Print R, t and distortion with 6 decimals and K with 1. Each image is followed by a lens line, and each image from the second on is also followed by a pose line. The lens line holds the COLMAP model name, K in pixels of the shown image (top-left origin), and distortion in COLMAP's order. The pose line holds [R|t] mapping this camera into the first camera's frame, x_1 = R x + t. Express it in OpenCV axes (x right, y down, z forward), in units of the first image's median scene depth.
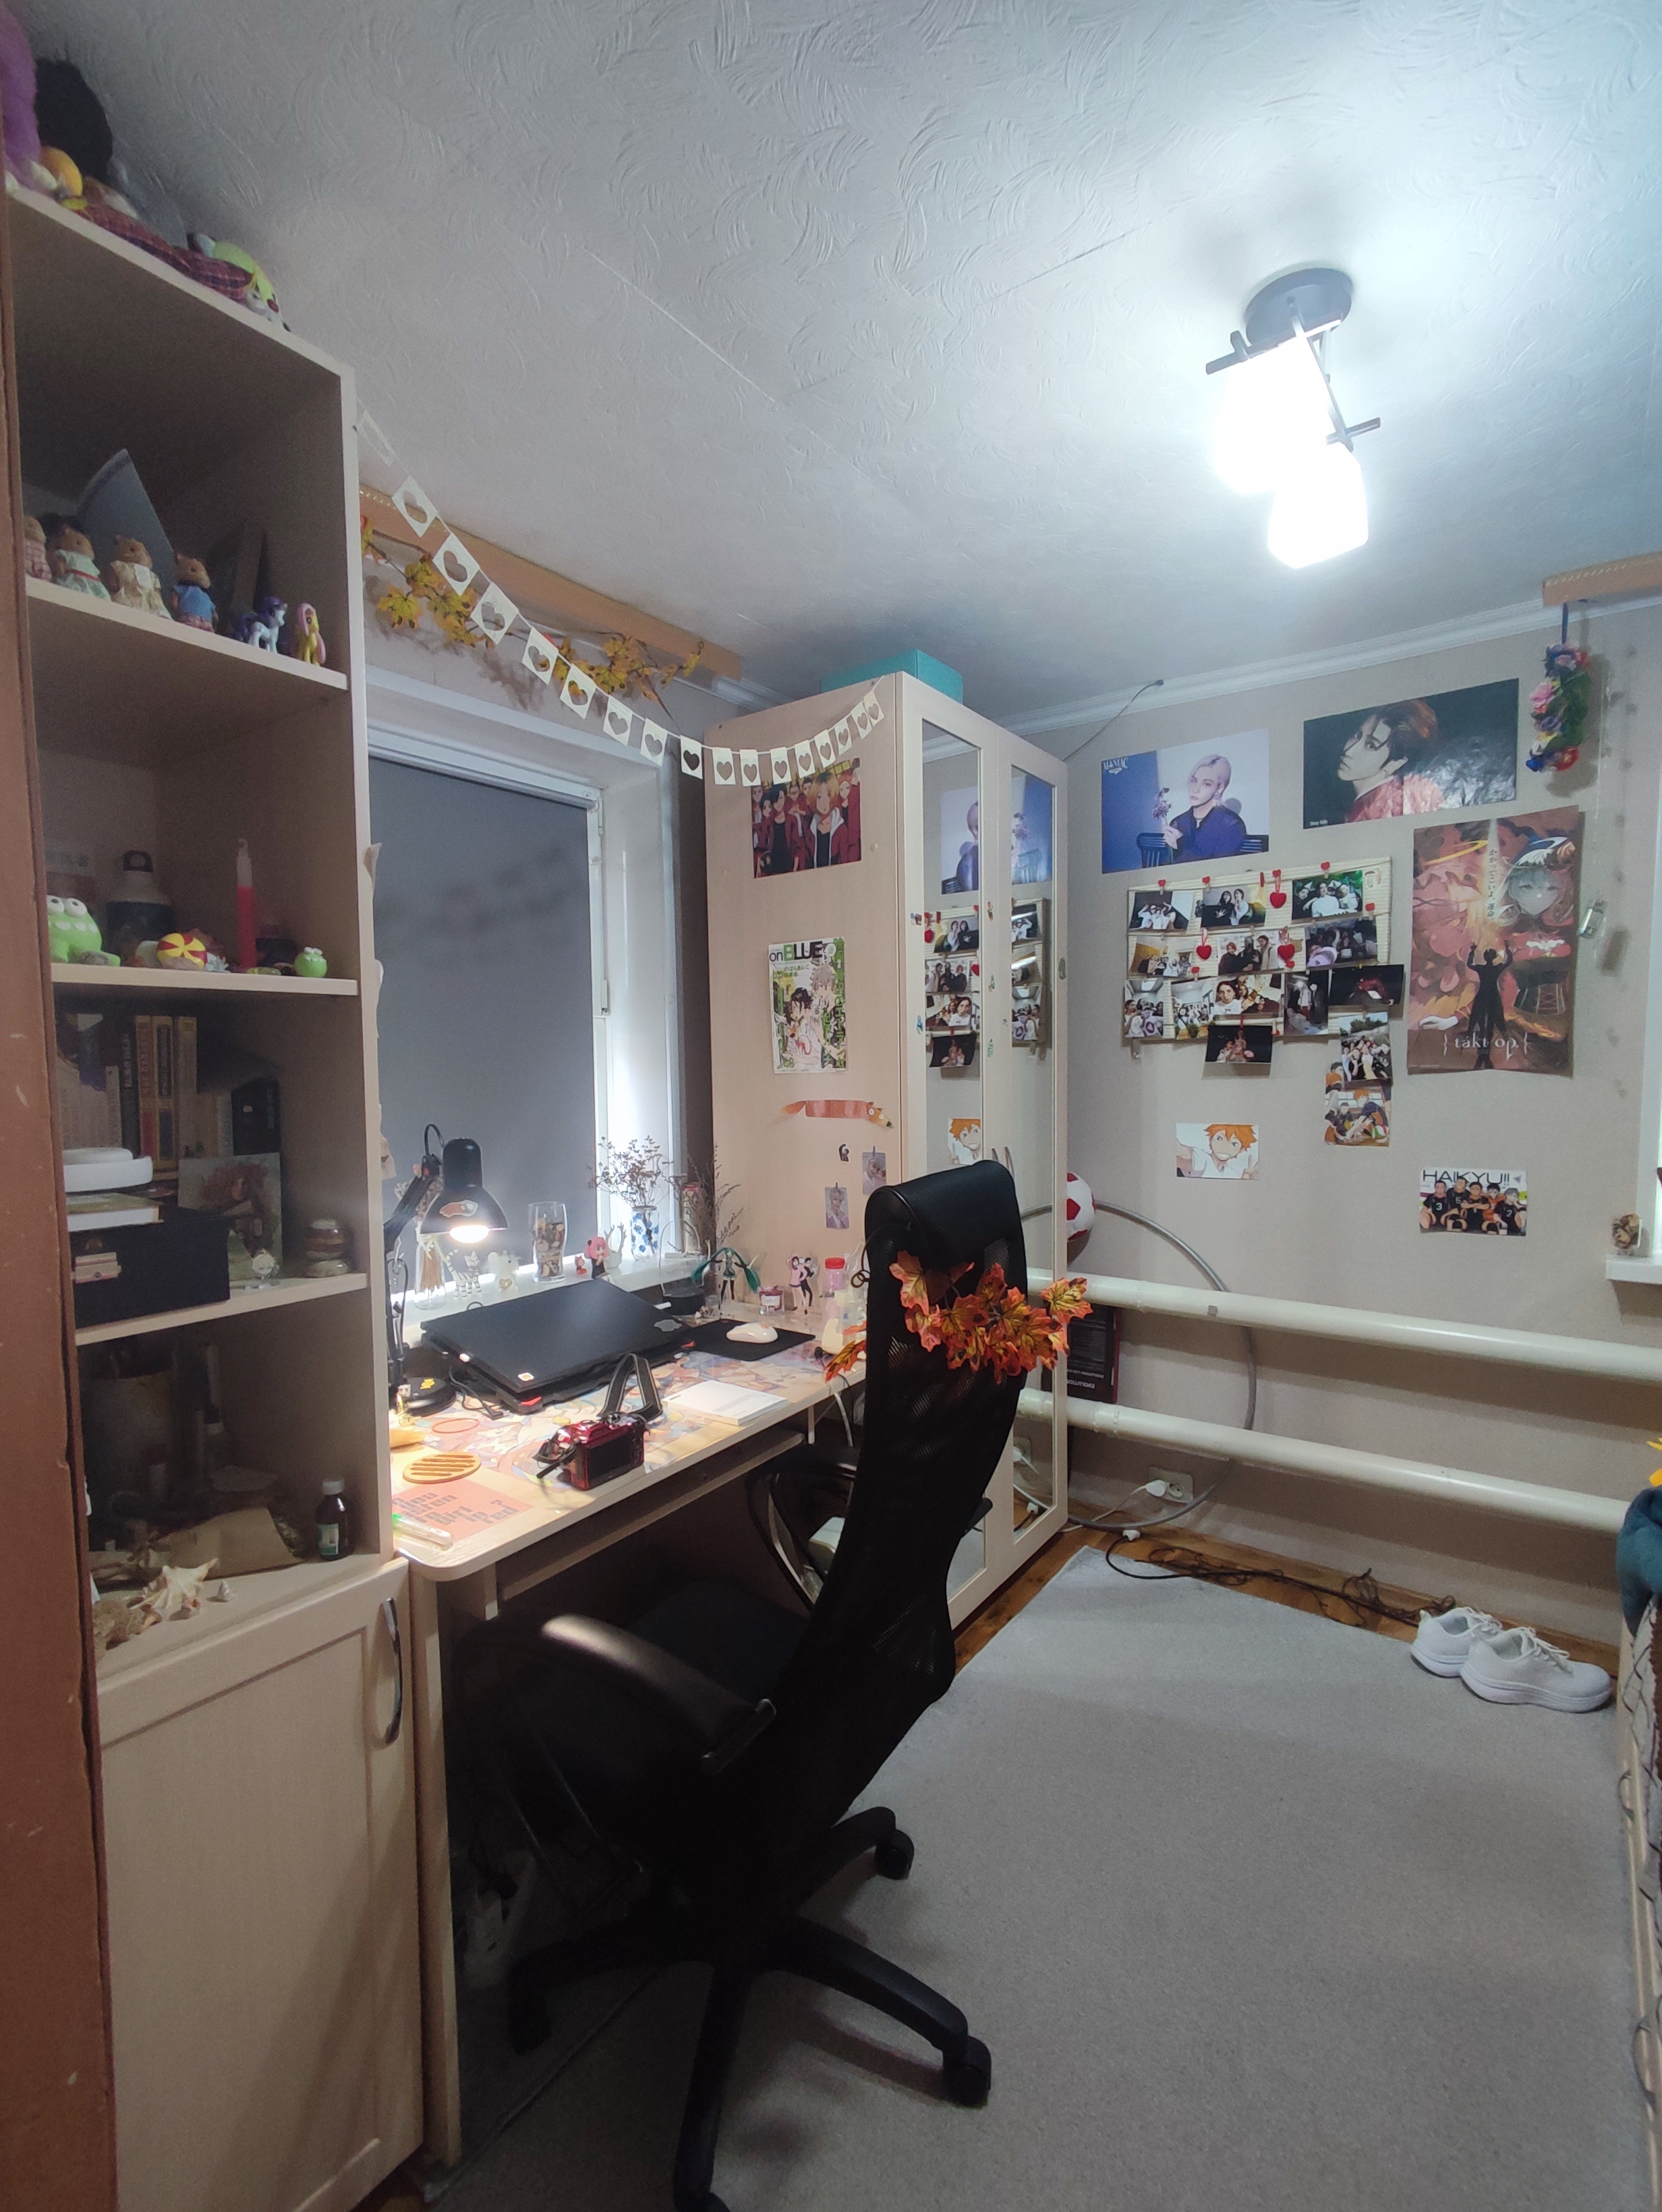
lens RADIAL K [[1011.8, 0, 828.4], [0, 1011.8, 1113.2], [0, 0, 1]] dist [-0.006926, 0.004869]
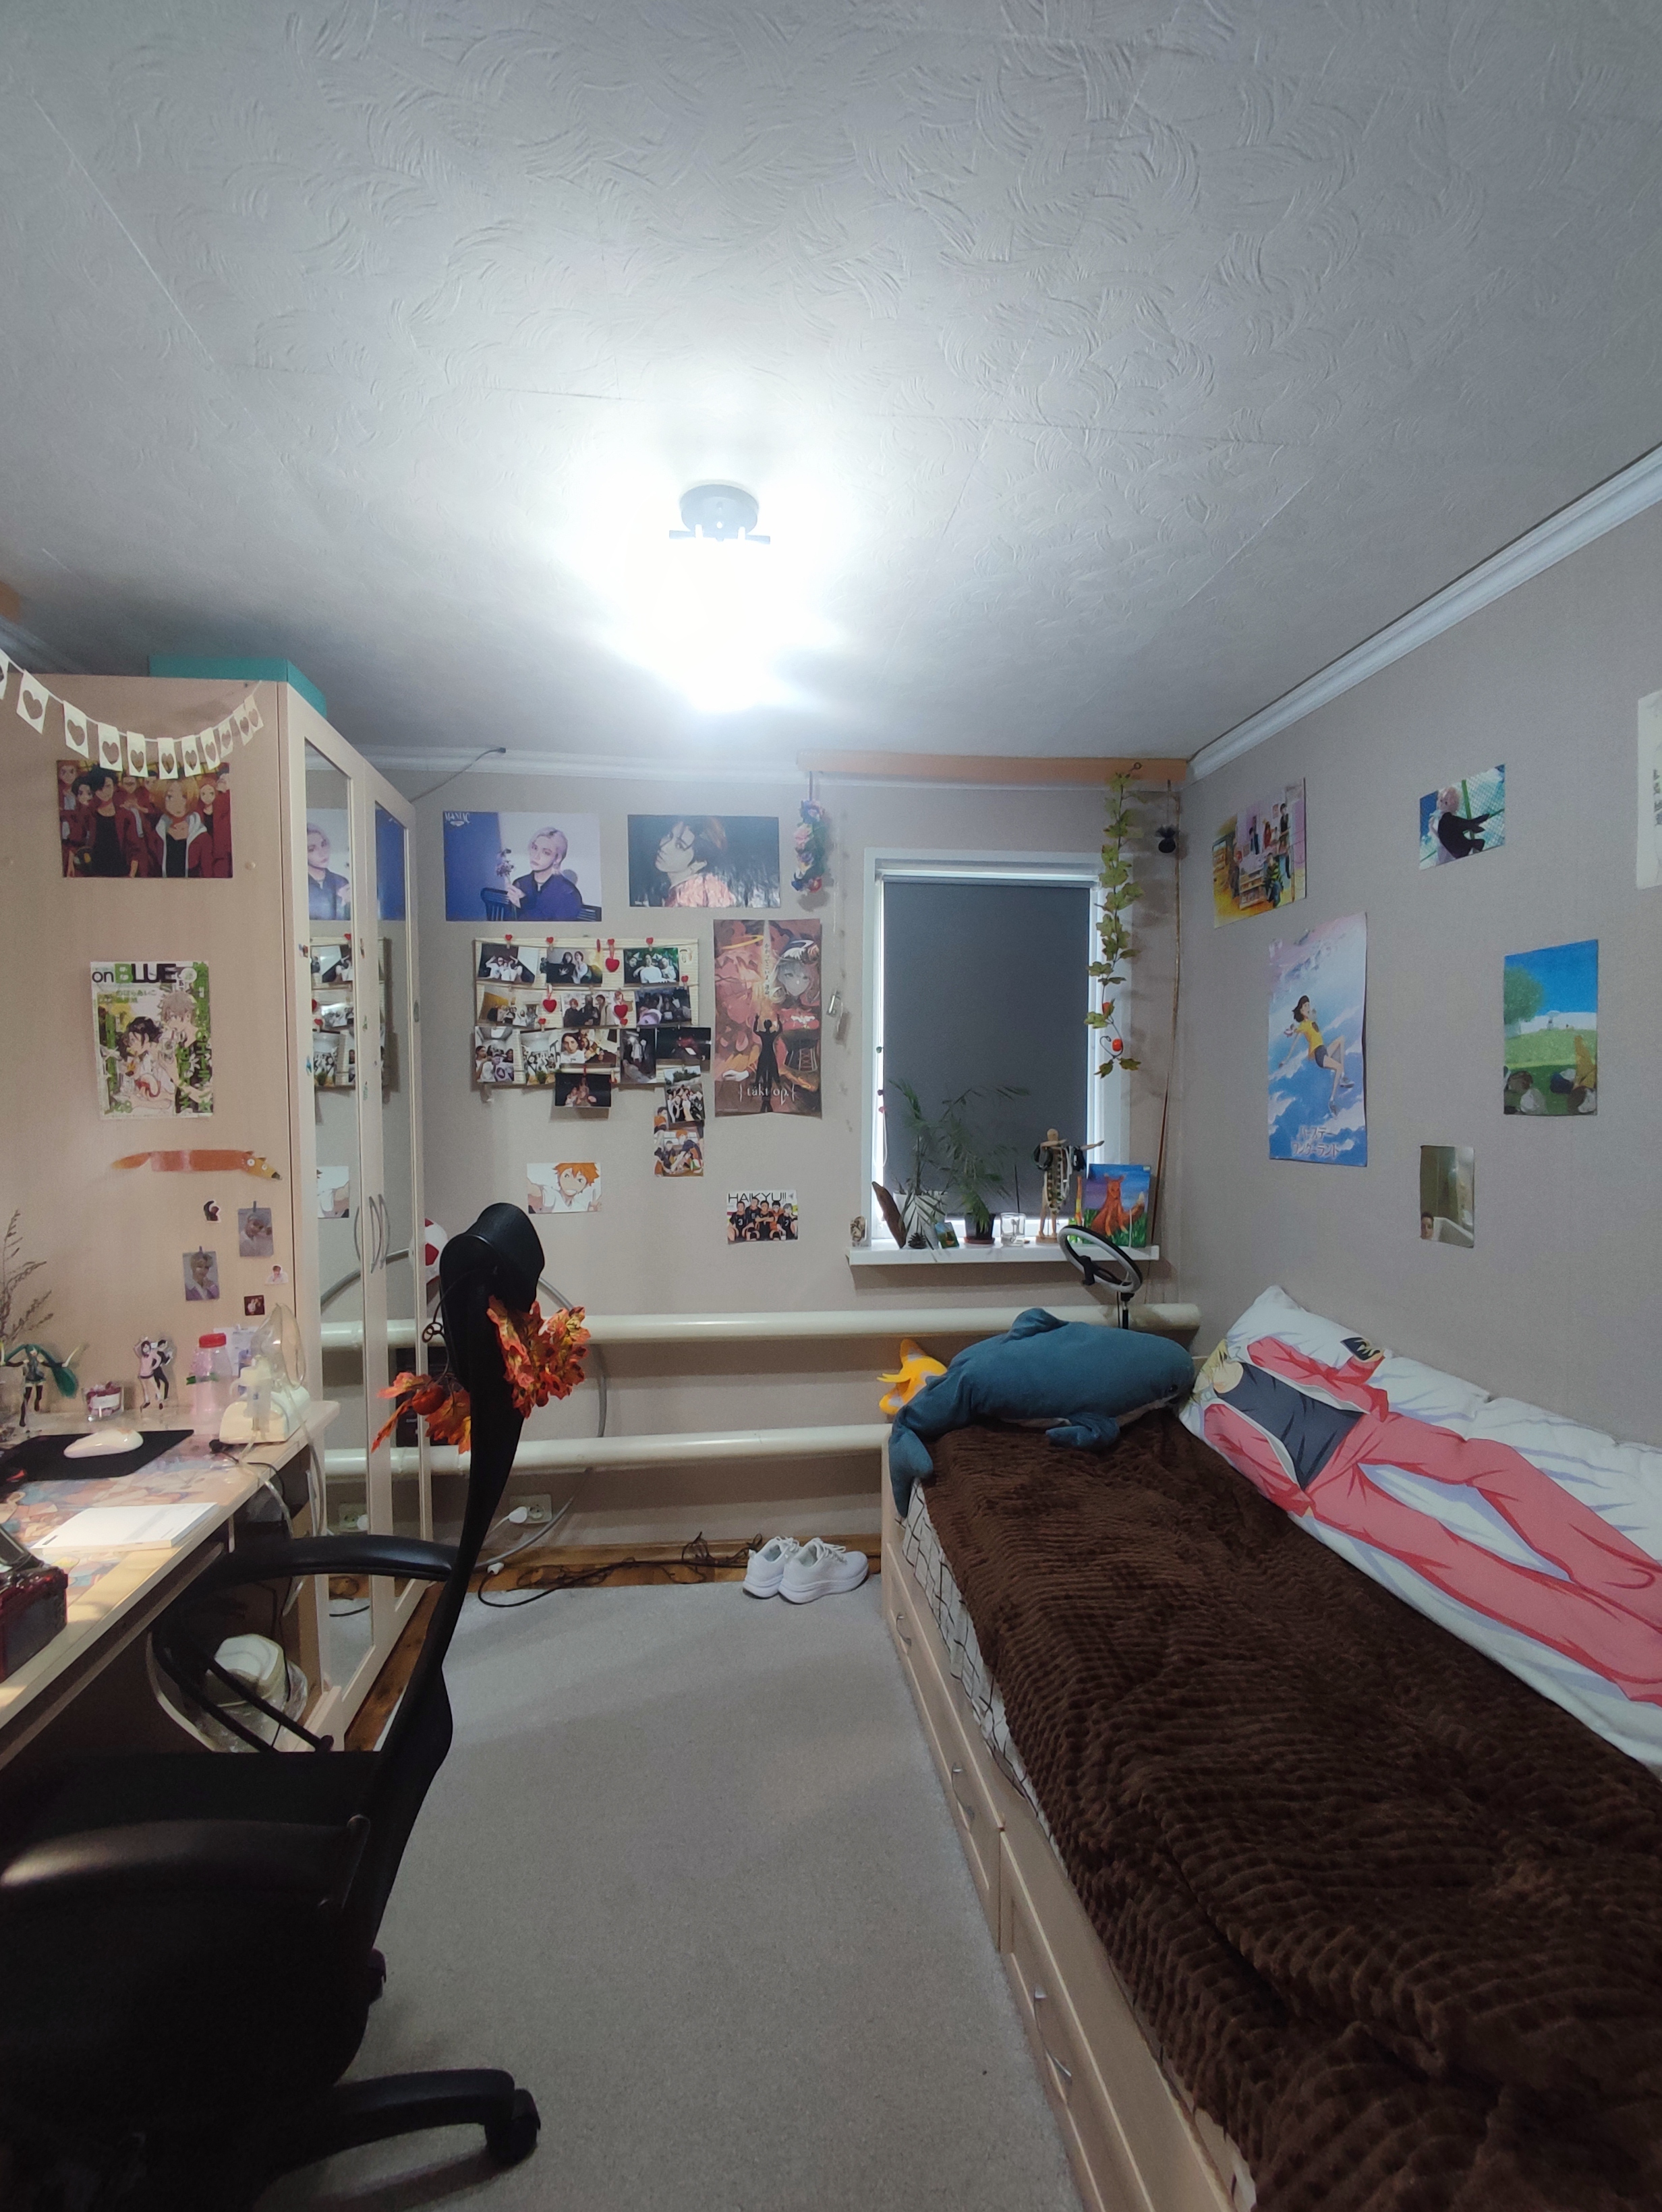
lens RADIAL K [[1011.8, 0, 810.1], [0, 1011.8, 1107.9], [0, 0, 1]] dist [-0.006926, 0.004869]
pose [[0.732586, 0.000762, 0.680674, -0.189002], [0.030712, 0.998944, -0.034172, -0.003425], [-0.679981, 0.045939, 0.731789, 0.019013]]
